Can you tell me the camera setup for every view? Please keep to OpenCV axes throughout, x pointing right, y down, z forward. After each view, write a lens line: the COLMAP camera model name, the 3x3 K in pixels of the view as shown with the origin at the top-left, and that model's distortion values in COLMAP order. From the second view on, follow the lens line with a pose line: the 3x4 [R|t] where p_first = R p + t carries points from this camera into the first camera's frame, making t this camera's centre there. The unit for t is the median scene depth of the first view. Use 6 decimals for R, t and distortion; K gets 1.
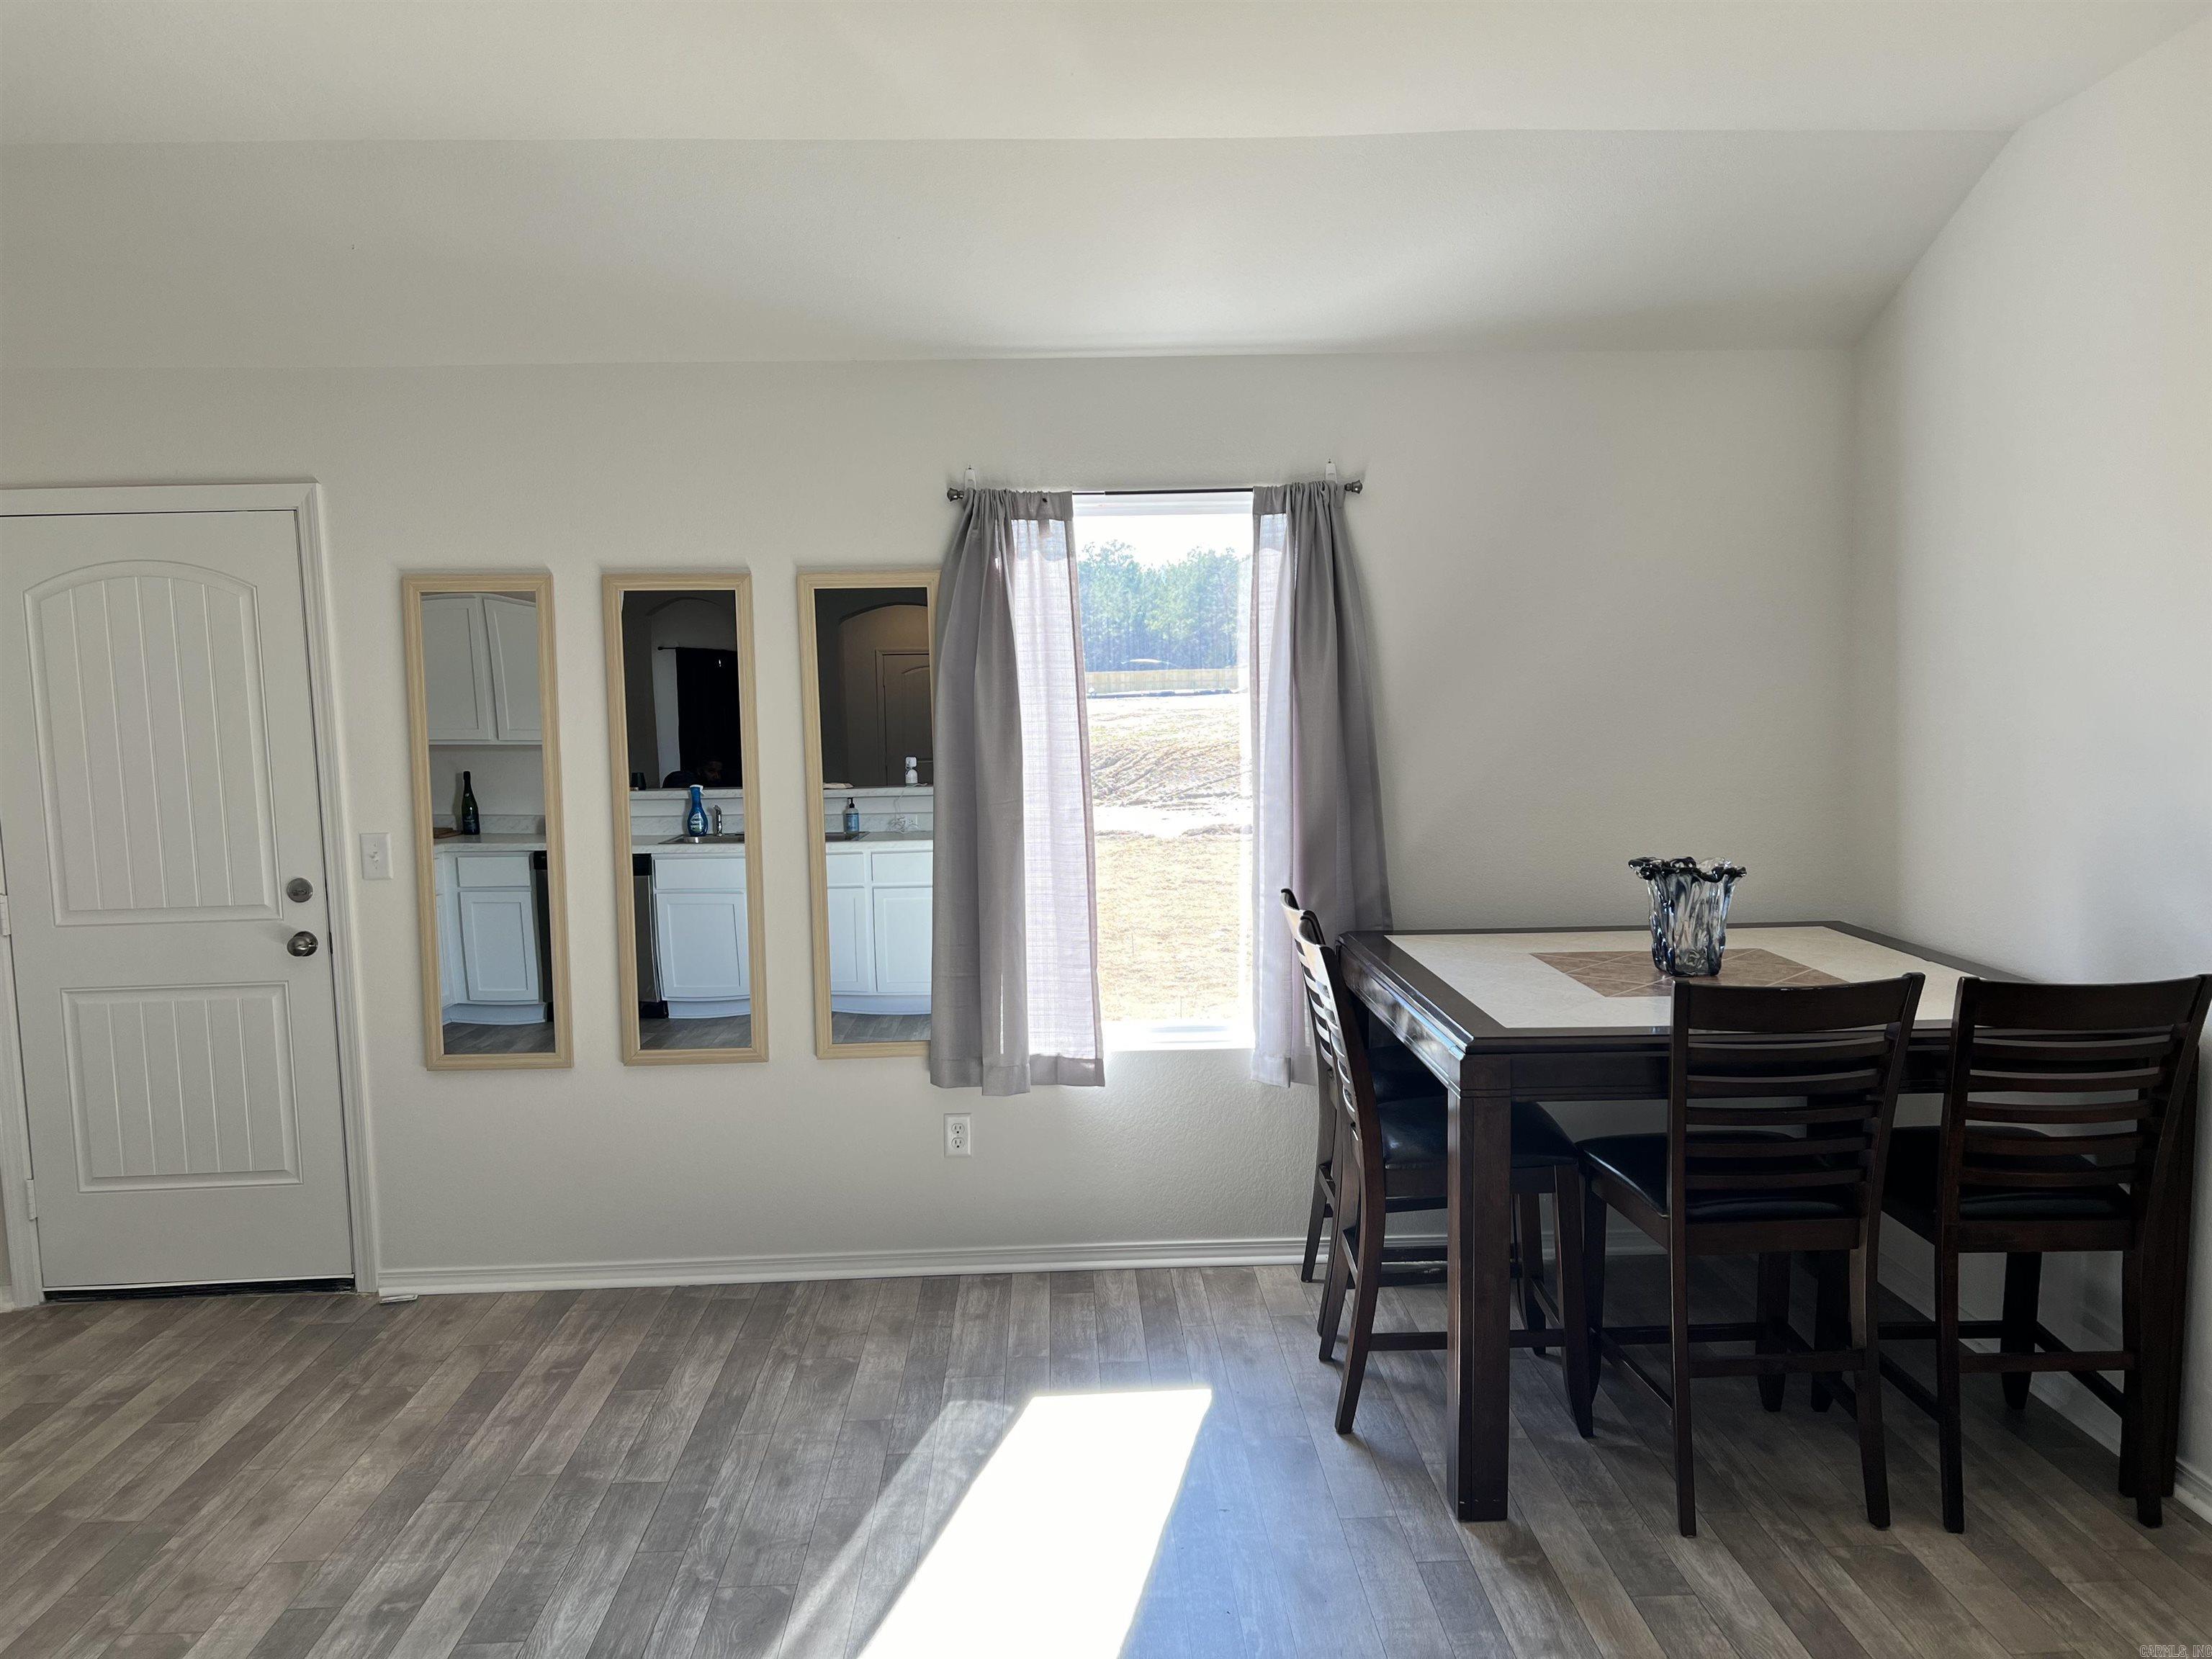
lens RADIAL K [[1622.8, 0, 1101.2], [0, 1622.8, 845.0], [0, 0, 1]] dist [0.021638, -0.016130]
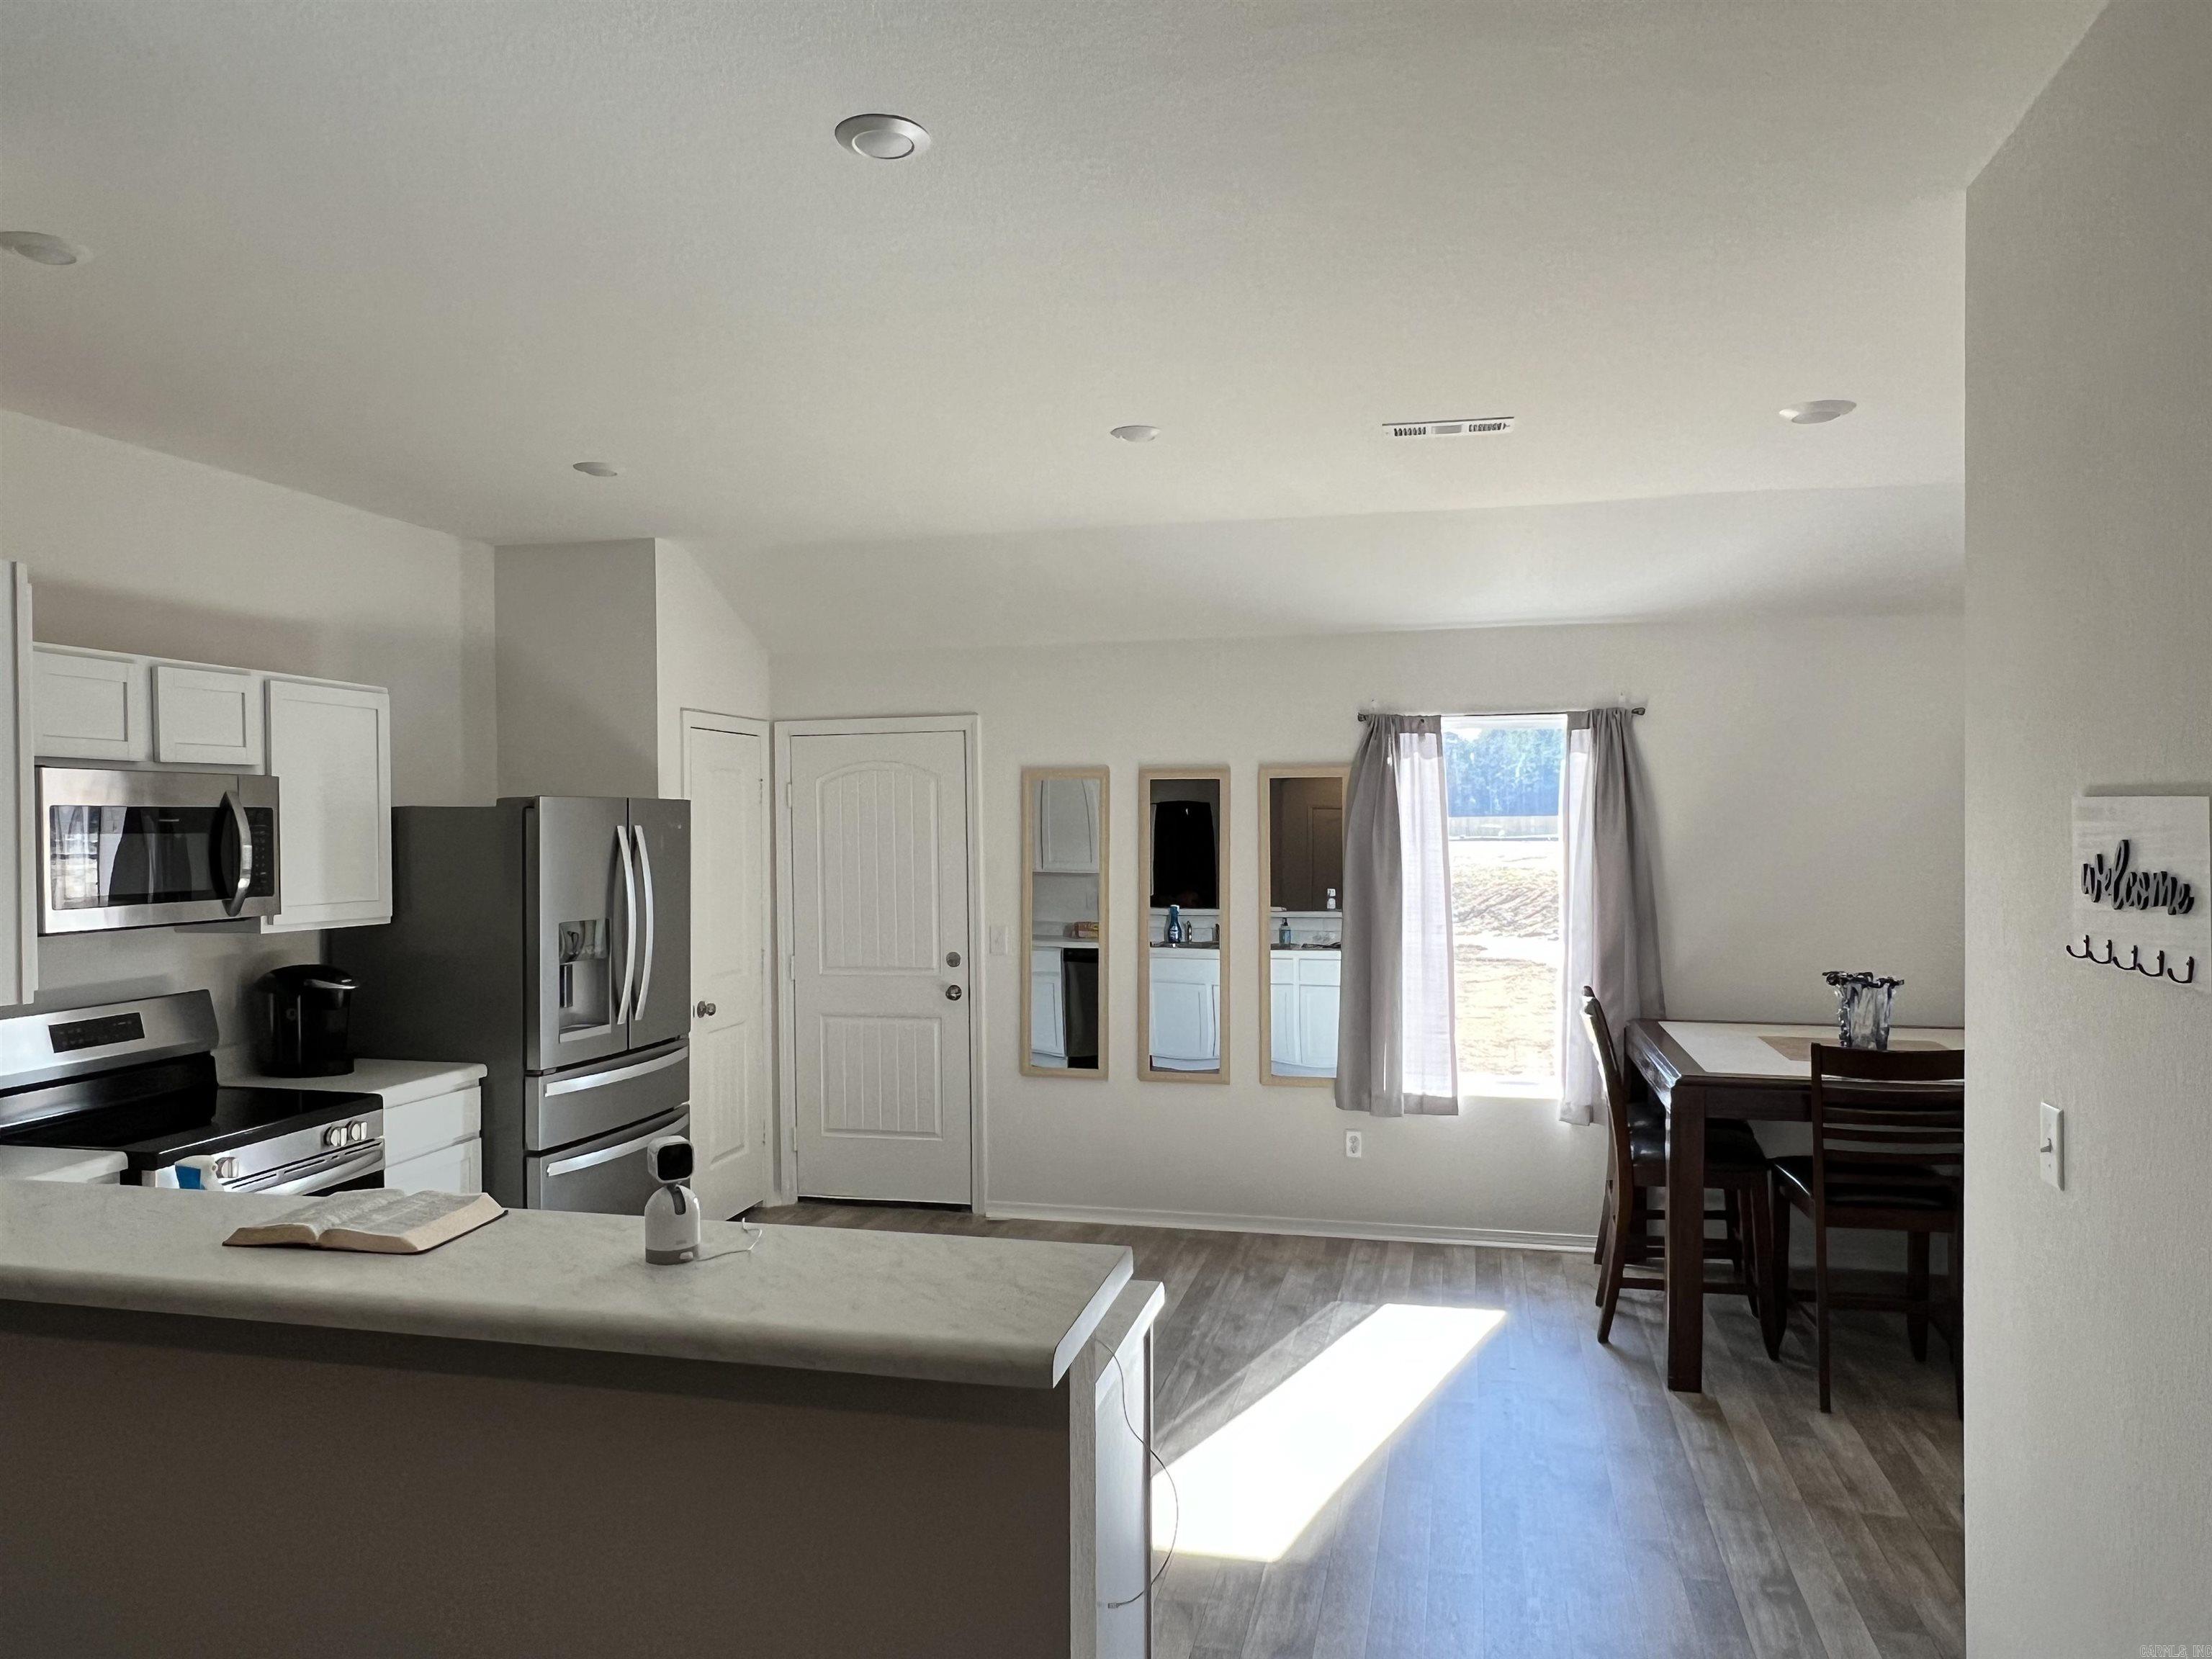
lens RADIAL K [[1497.2, 0, 1117.3], [0, 1497.2, 821.8], [0, 0, 1]] dist [0.005043, 0.000555]
pose [[0.965497, 0.014620, -0.260005, 0.057346], [-0.040388, 0.994749, -0.094043, 0.024678], [0.257265, 0.101299, 0.961017, -0.420612]]
